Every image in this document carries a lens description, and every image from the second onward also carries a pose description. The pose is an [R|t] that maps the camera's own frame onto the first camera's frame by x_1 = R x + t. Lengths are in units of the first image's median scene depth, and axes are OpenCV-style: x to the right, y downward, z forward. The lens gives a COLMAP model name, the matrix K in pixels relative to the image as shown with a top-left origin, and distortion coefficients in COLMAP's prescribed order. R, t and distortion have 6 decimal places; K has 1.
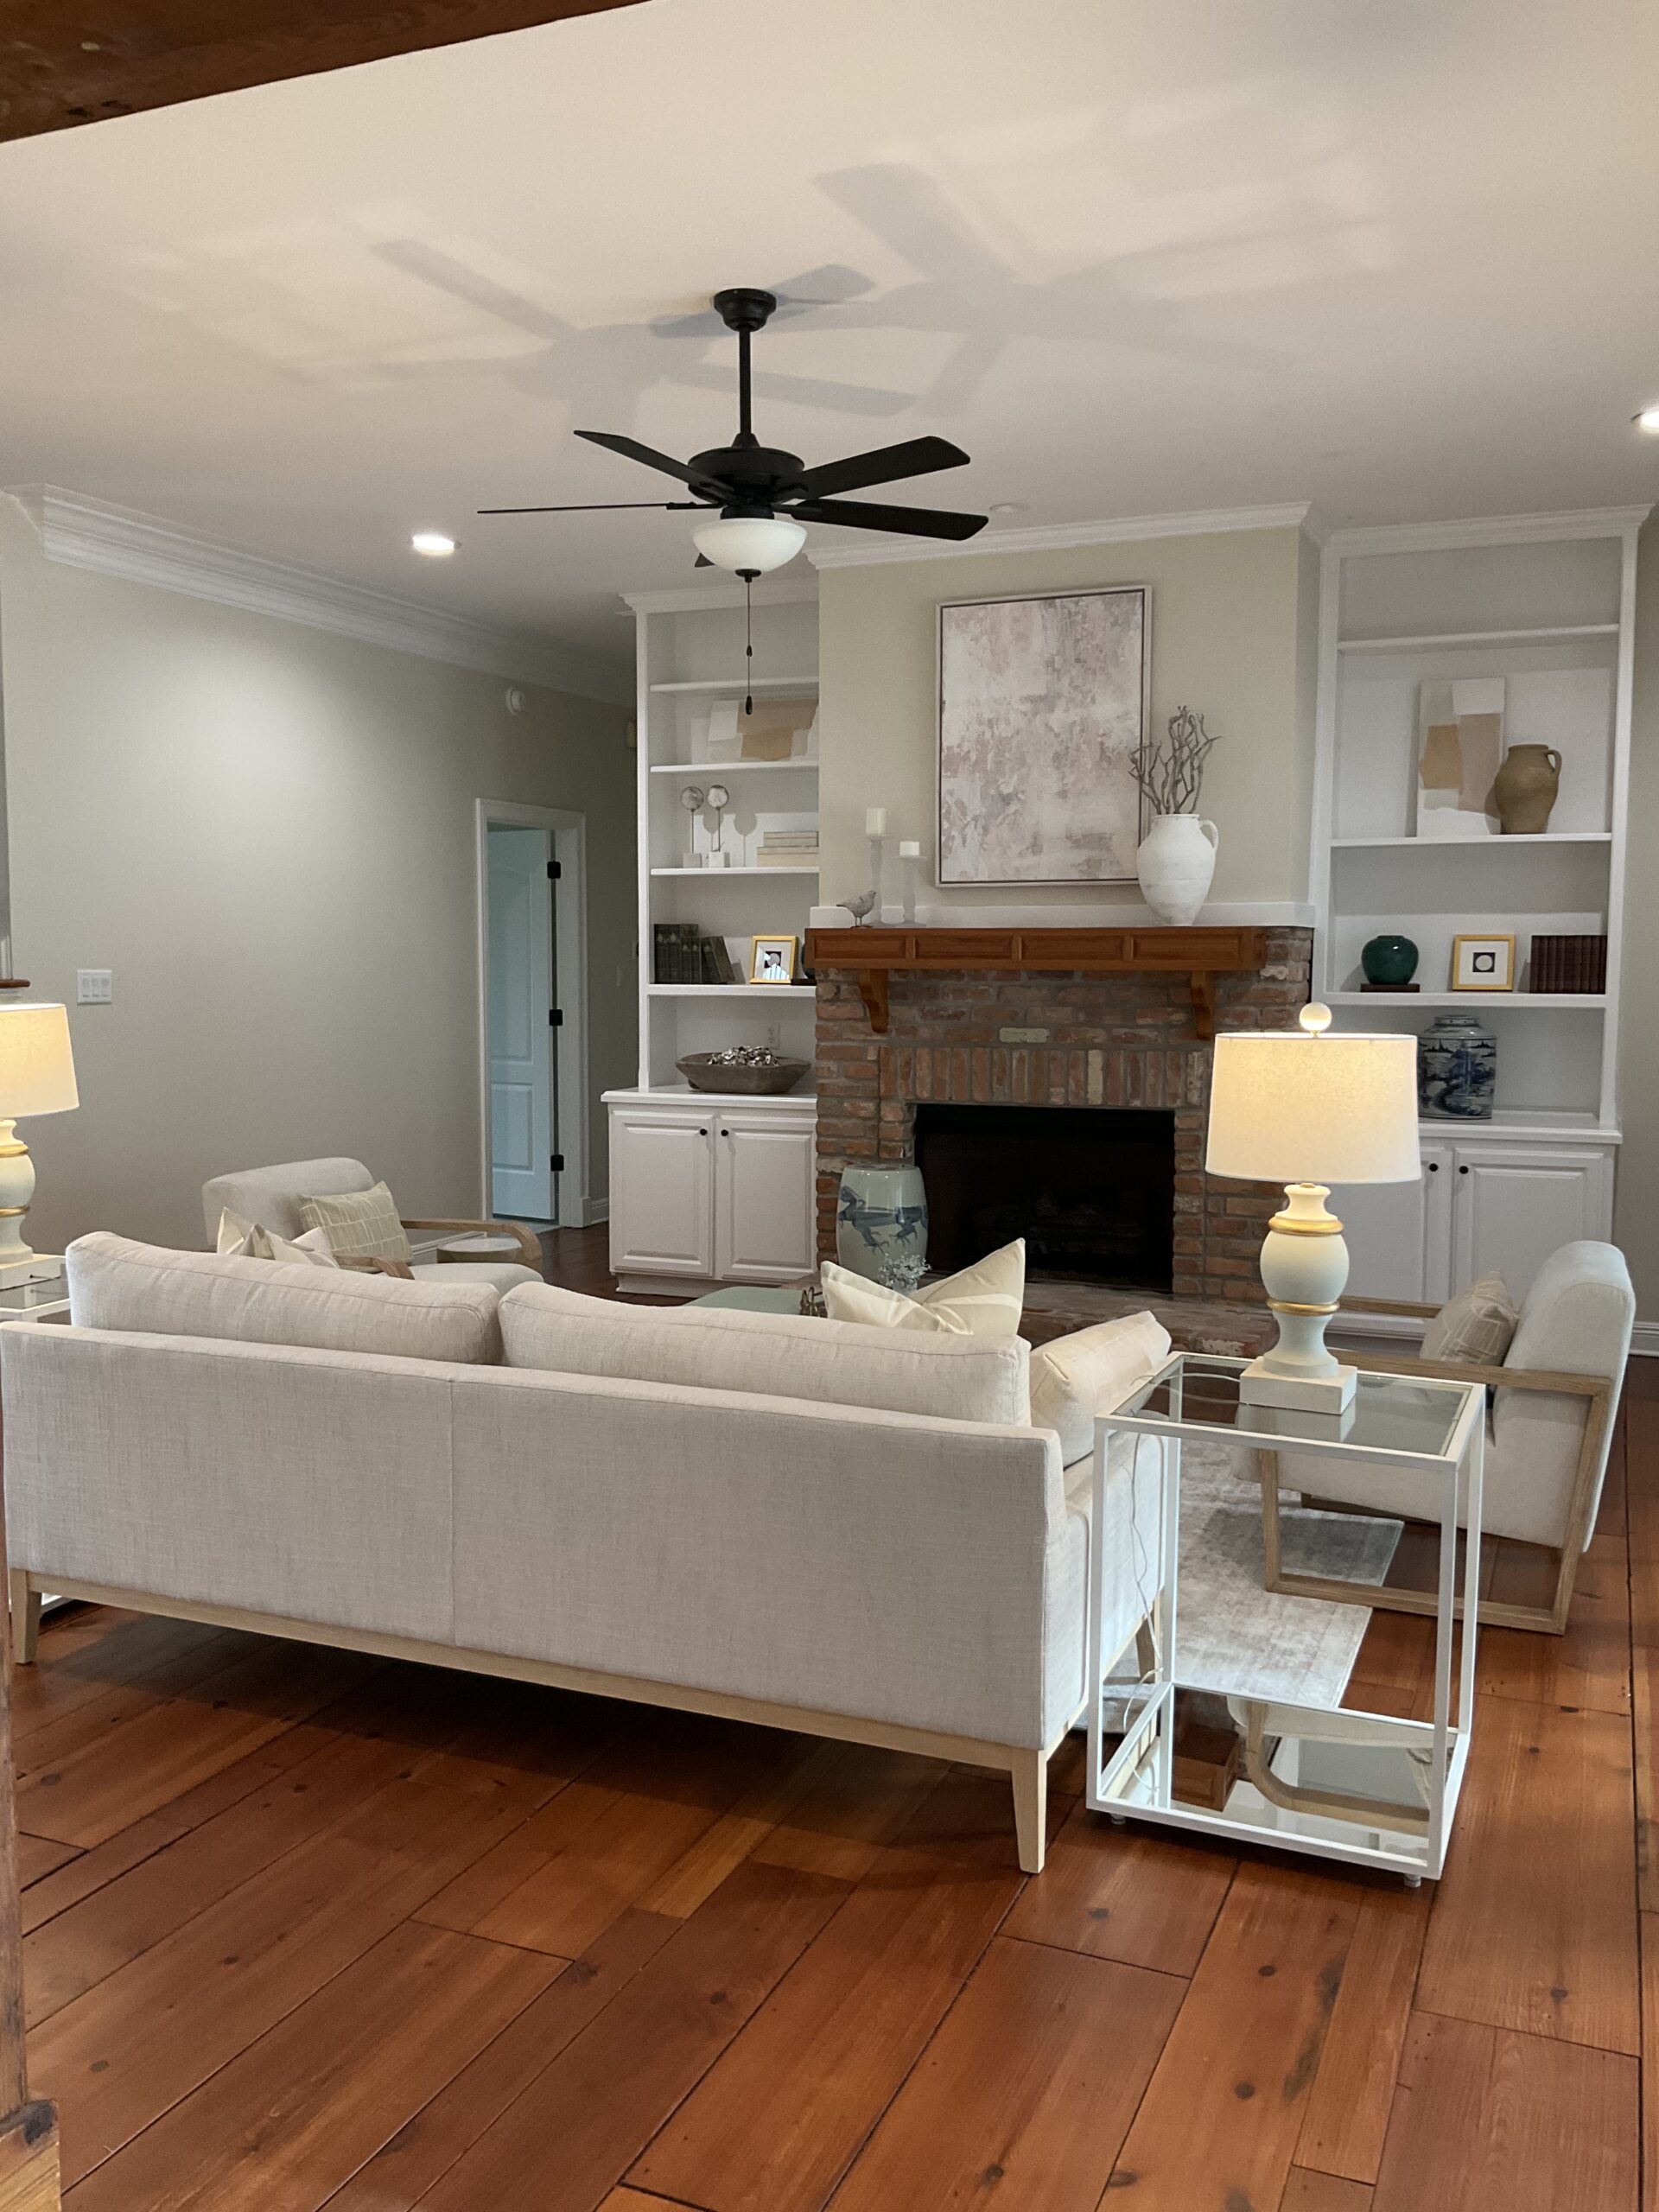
lens RADIAL K [[1812.4, 0, 832.4], [0, 1812.4, 1110.2], [0, 0, 1]] dist [0.119789, -0.251560]
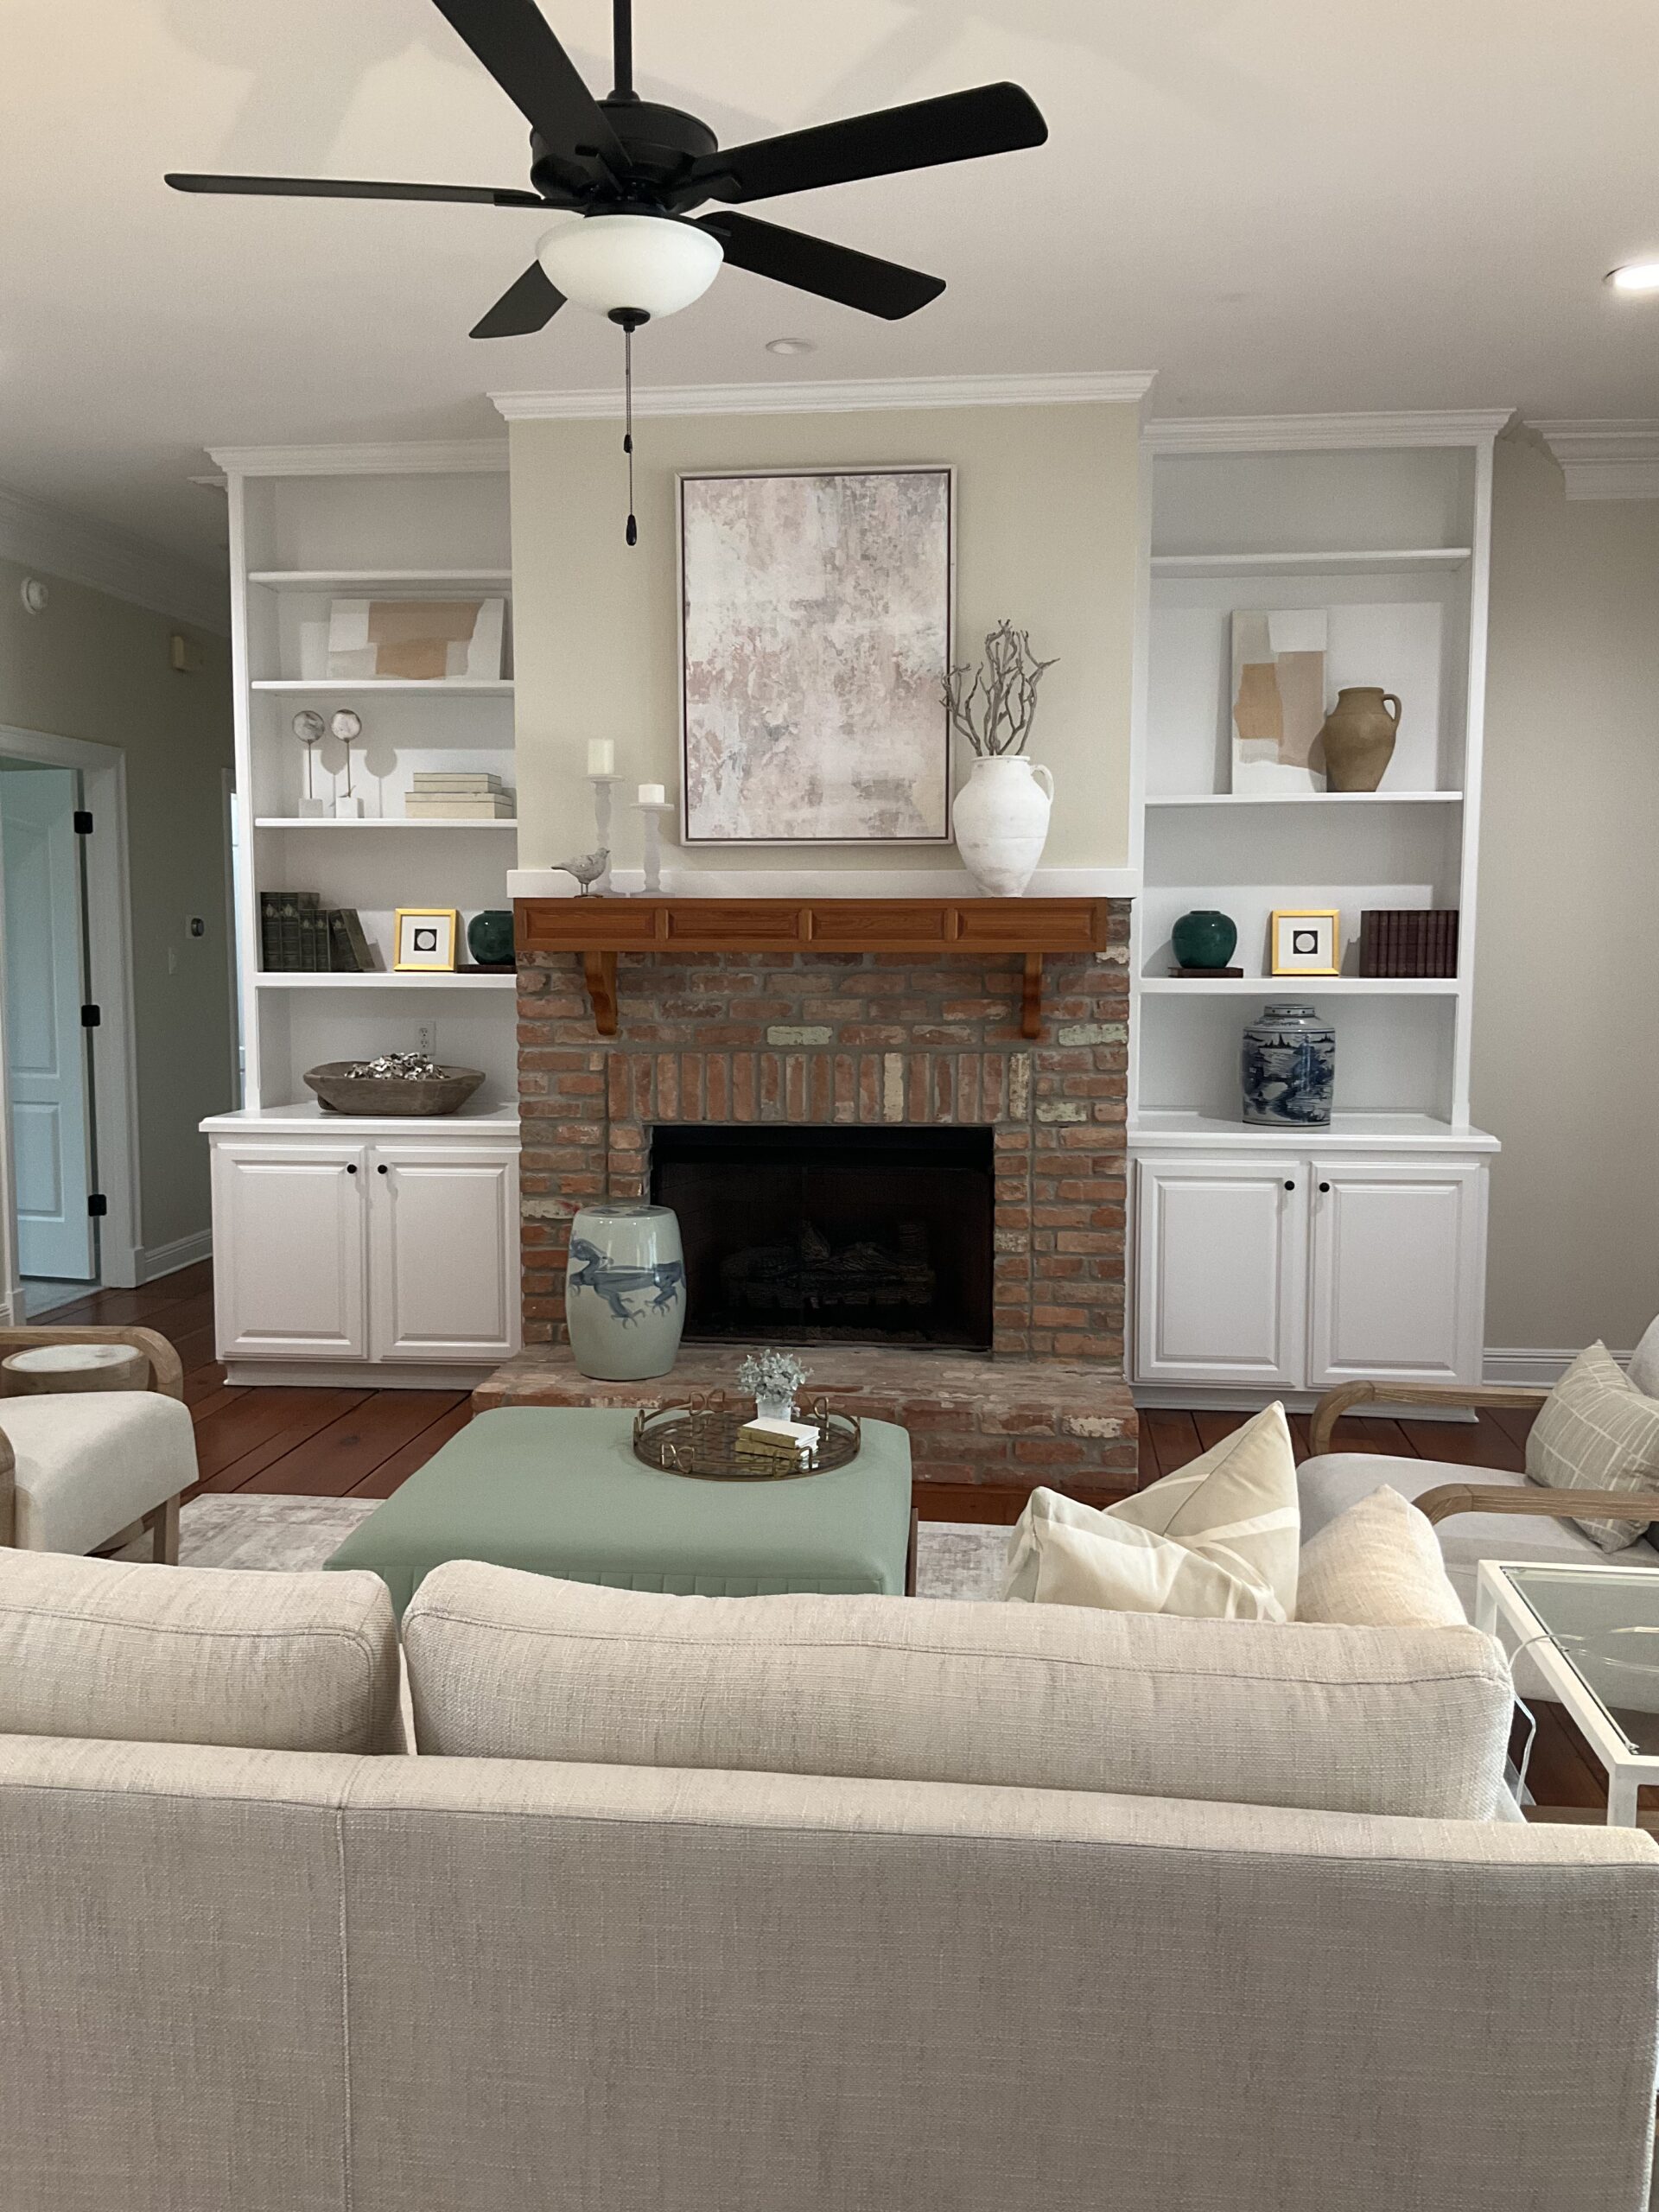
lens RADIAL K [[1812.4, 0, 832.4], [0, 1812.4, 1110.2], [0, 0, 1]] dist [0.119789, -0.251560]
pose [[0.957924, -0.028926, 0.285562, -0.107116], [0.026143, 0.999566, 0.013552, -0.019413], [-0.285830, -0.005516, 0.958264, 0.244146]]
